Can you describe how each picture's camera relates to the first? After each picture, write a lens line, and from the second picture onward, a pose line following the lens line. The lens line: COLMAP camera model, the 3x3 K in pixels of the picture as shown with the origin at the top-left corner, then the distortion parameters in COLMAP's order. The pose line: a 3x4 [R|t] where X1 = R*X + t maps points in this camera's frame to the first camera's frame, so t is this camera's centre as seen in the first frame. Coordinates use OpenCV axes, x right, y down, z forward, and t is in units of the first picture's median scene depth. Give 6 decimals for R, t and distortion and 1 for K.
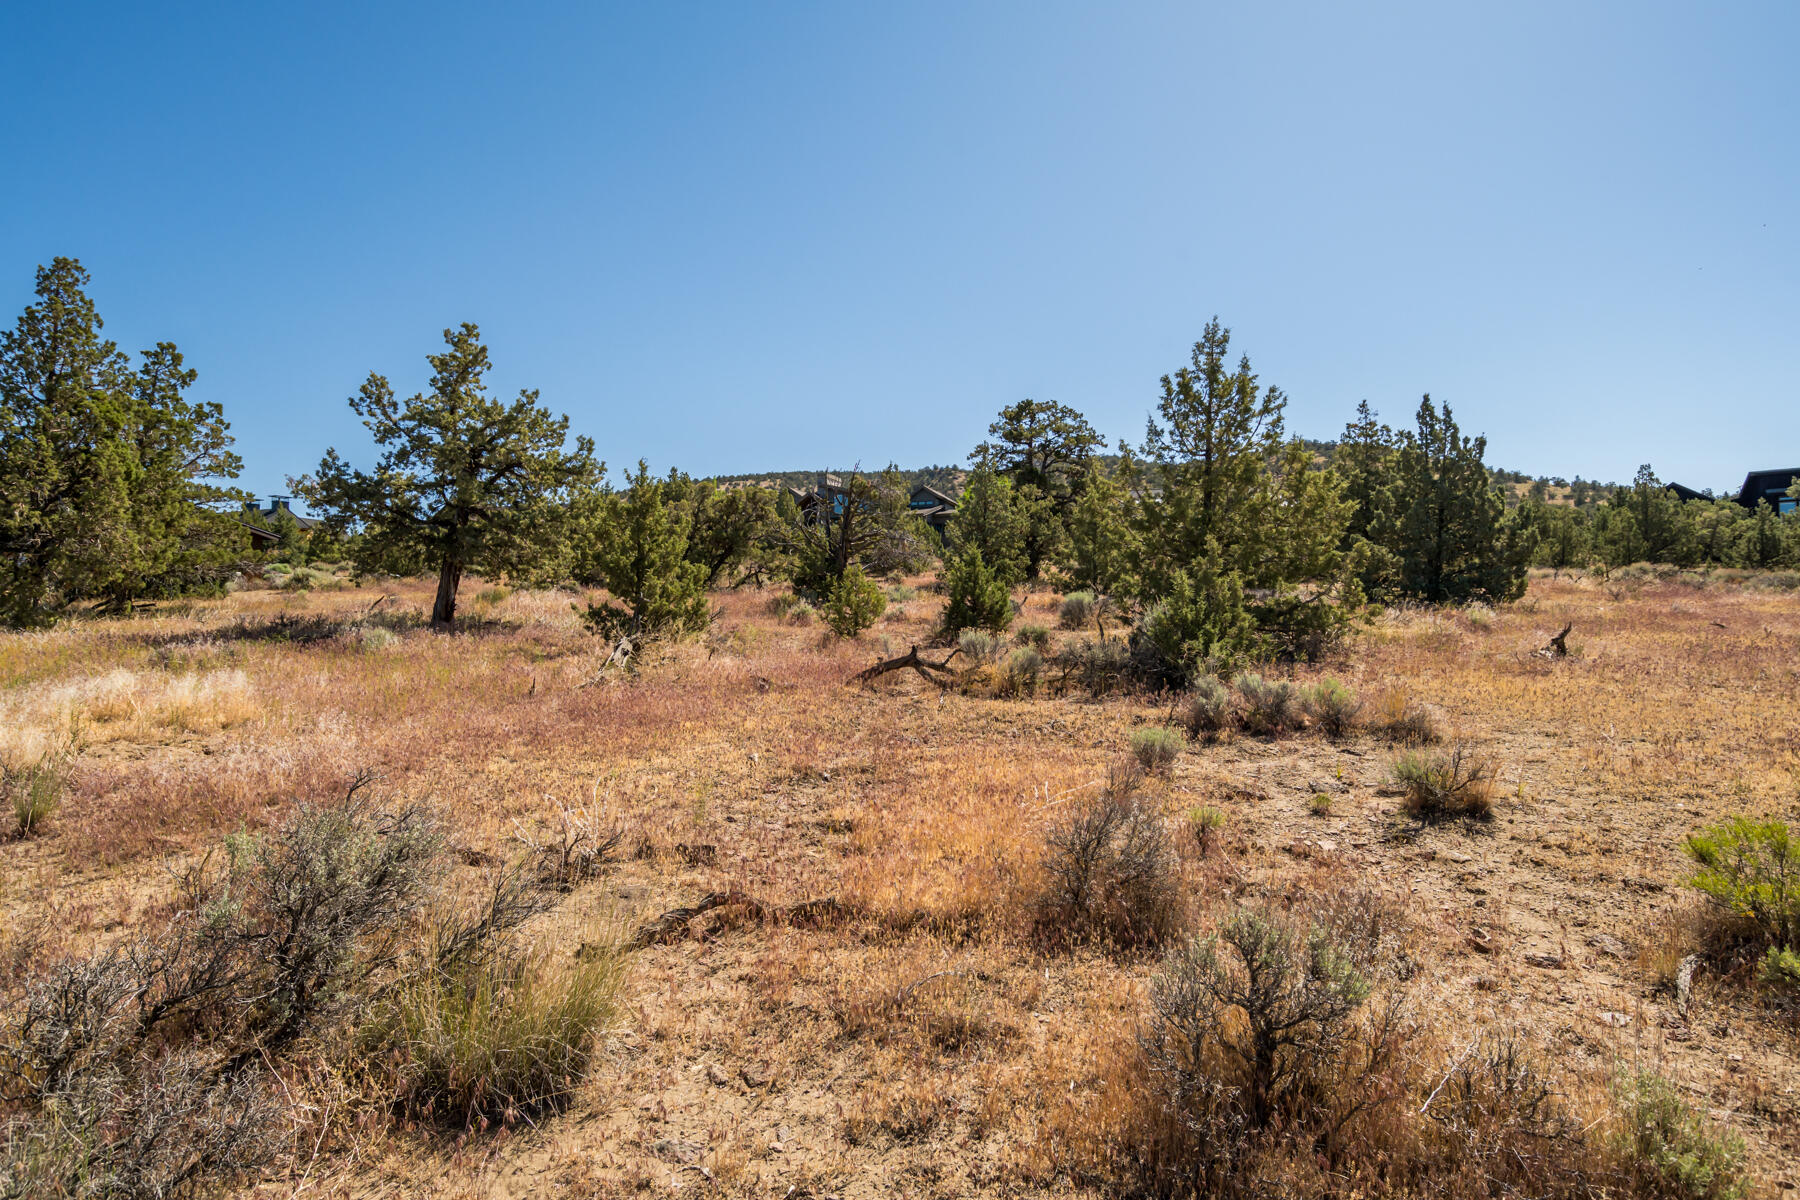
lens RADIAL K [[915.2, 0, 903.2], [0, 915.2, 605.9], [0, 0, 1]] dist [0.000626, 0.002370]
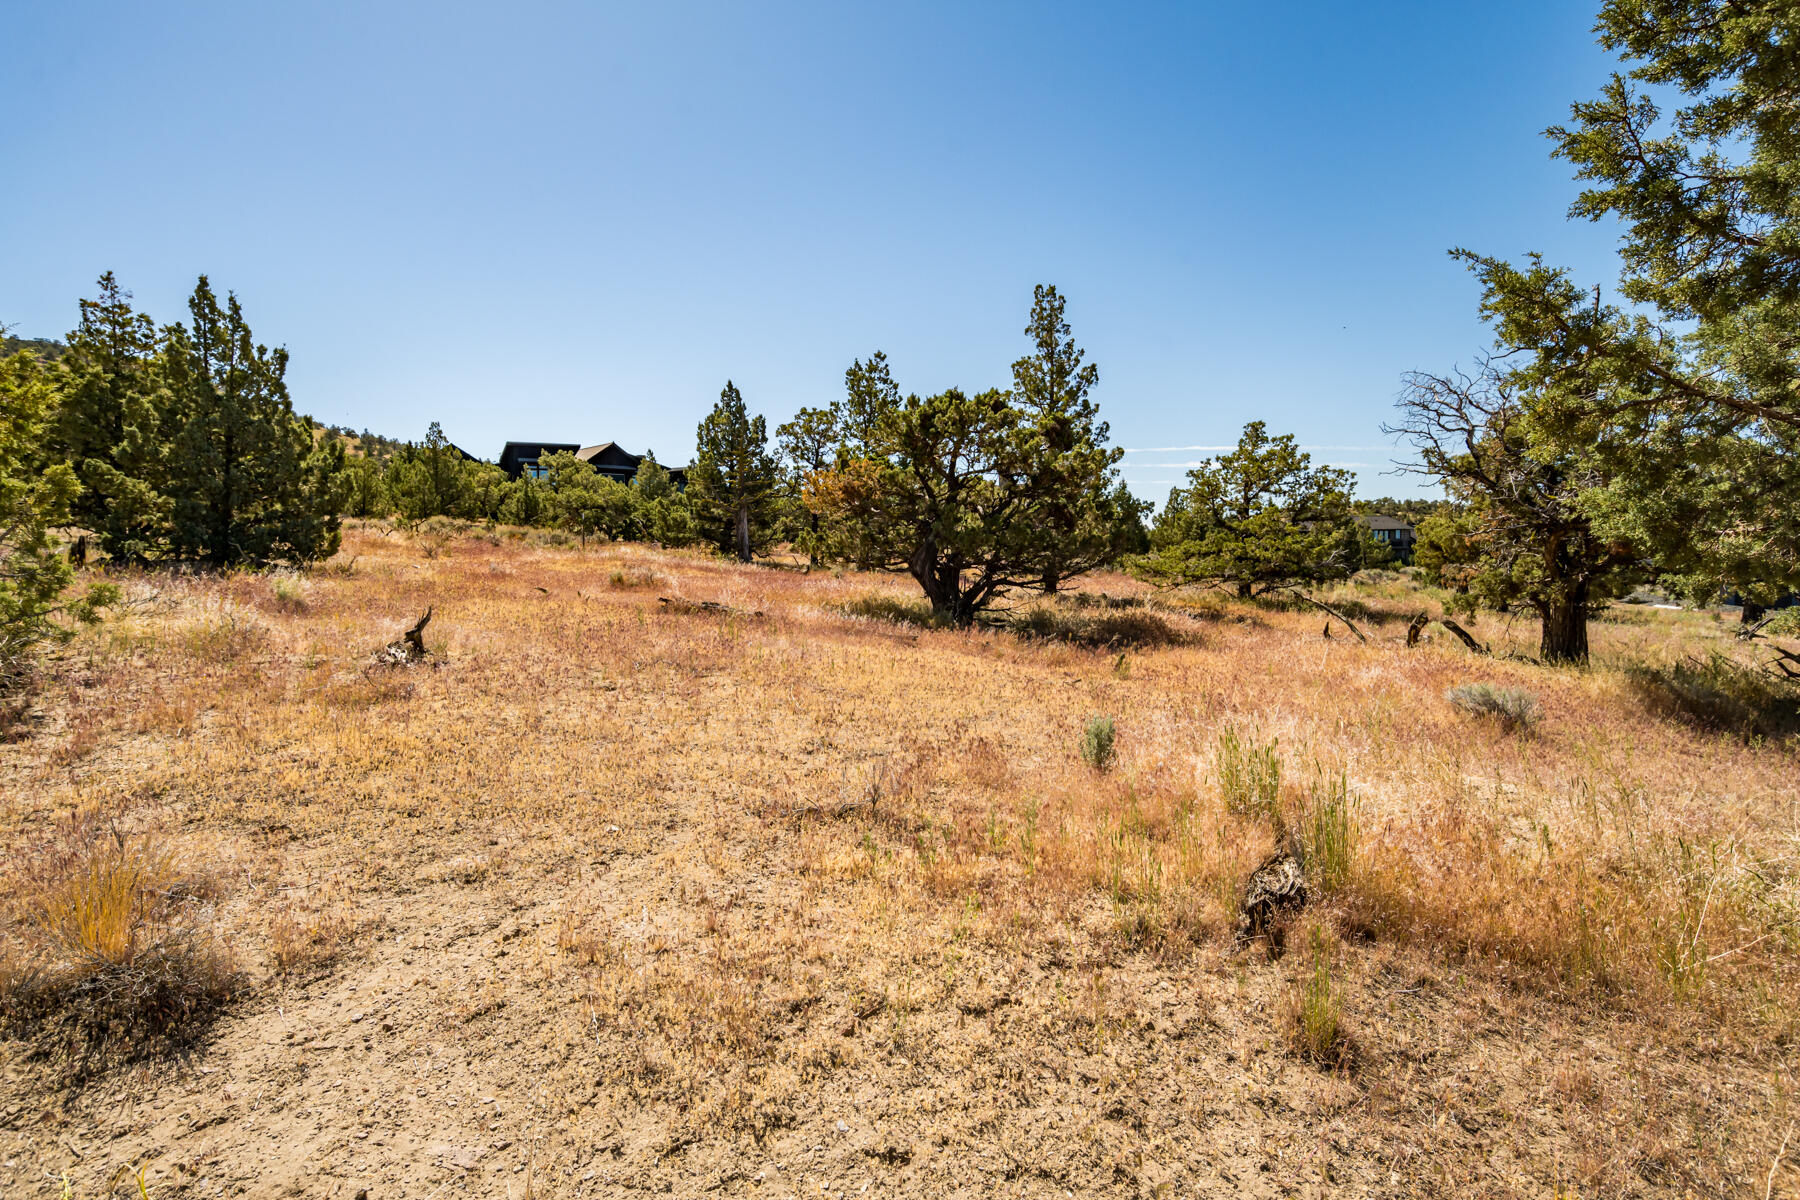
lens RADIAL K [[915.2, 0, 897.1], [0, 915.2, 588.3], [0, 0, 1]] dist [0.000626, 0.002370]
pose [[0.399738, -0.031324, 0.916094, 0.113886], [-0.005987, 0.999305, 0.036782, -0.011887], [-0.916610, -0.020188, 0.399273, 0.194212]]
